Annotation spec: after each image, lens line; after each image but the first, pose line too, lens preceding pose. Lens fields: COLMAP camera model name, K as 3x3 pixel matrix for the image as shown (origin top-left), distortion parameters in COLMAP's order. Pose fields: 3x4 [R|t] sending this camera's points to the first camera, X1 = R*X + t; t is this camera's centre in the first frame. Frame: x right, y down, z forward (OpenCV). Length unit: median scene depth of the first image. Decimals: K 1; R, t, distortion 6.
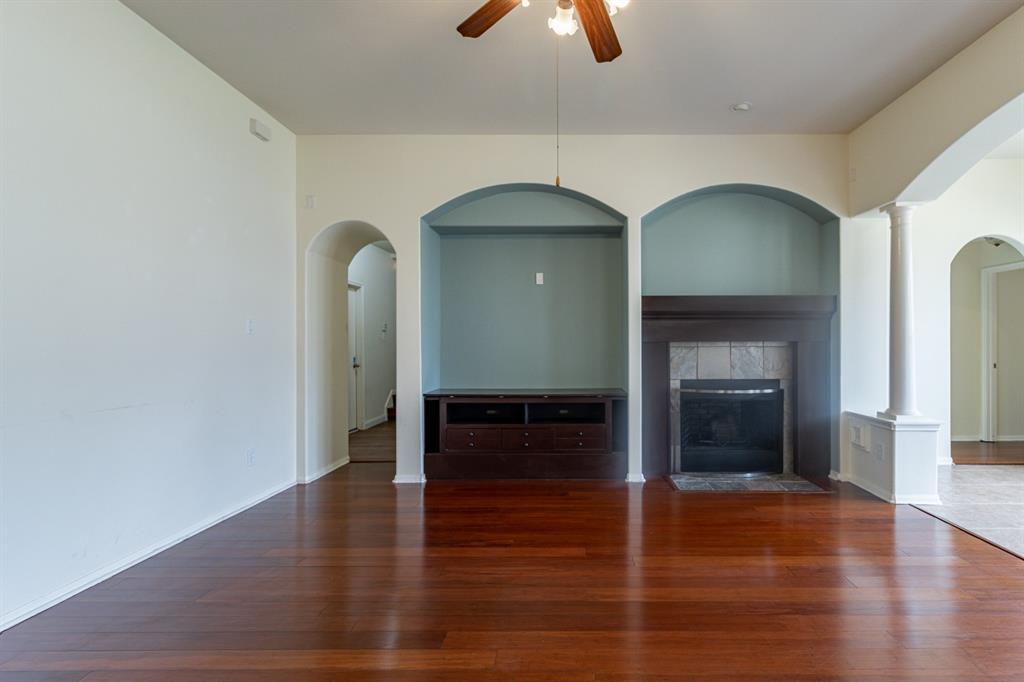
lens RADIAL K [[498.2, 0, 567.7], [0, 498.2, 341.1], [0, 0, 1]] dist [-0.000427, 0.000001]
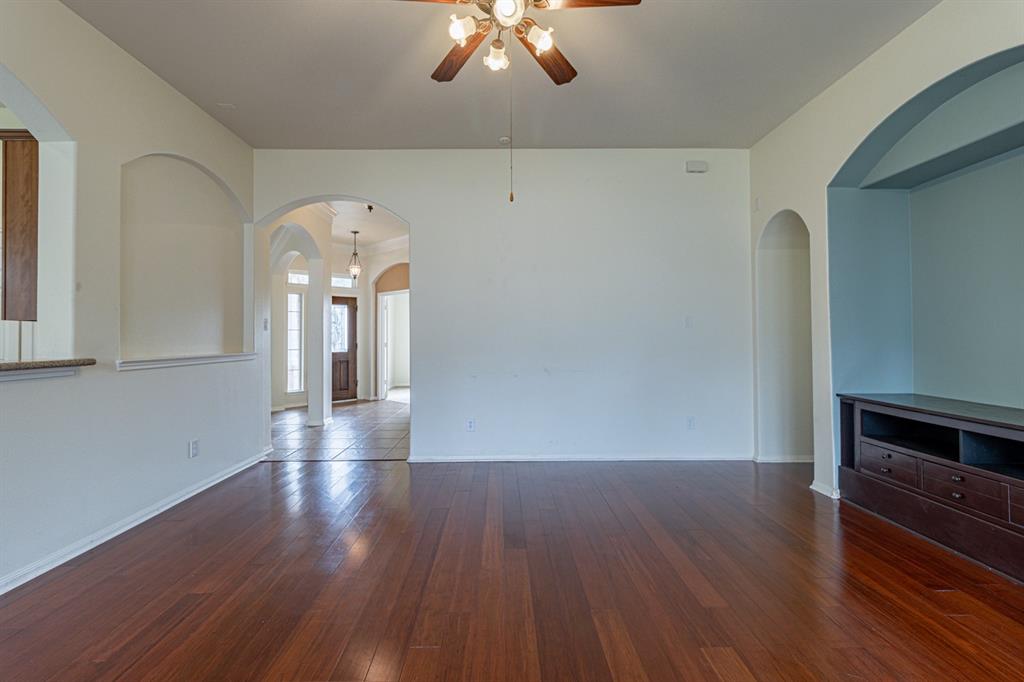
lens RADIAL K [[458.1, 0, 511.1], [0, 458.1, 332.4], [0, 0, 1]] dist [-0.012633, -0.000045]
pose [[0.011920, -0.007869, -0.999898, 0.469200], [0.012878, 0.999887, -0.007716, 0.001735], [0.999846, -0.012784, 0.012020, 0.440159]]
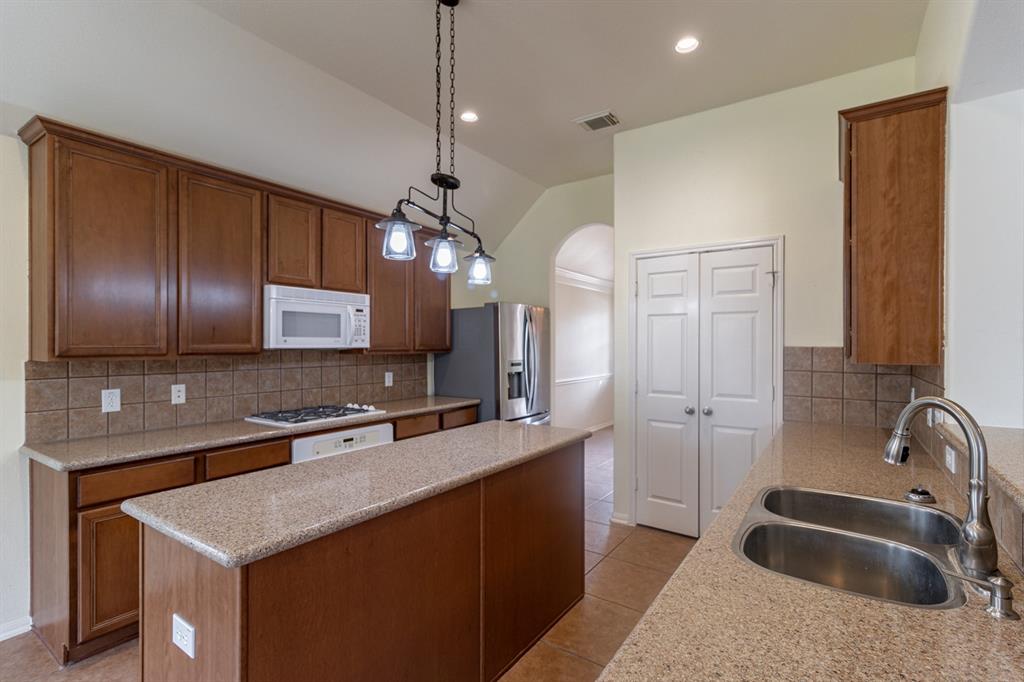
lens RADIAL K [[476.7, 0, 515.2], [0, 476.7, 347.1], [0, 0, 1]] dist [0.002300, 0.000381]
pose [[-0.559537, 0.008653, -0.828760, 0.445602], [0.007713, 0.999957, 0.005233, -0.049075], [0.828769, -0.003464, -0.559580, -0.234840]]
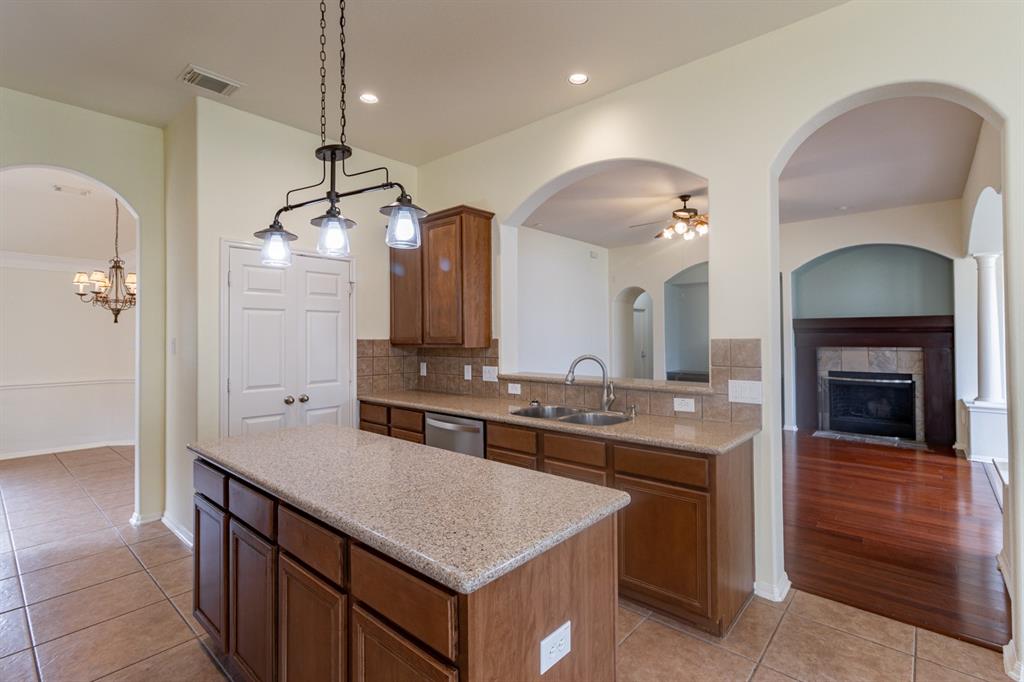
lens RADIAL K [[474.8, 0, 513.5], [0, 474.8, 329.6], [0, 0, 1]] dist [-0.002239, -0.000294]
pose [[0.753130, -0.011359, -0.657774, 0.480733], [0.009158, 0.999935, -0.006783, -0.053123], [0.657808, -0.000915, 0.753185, -0.795424]]
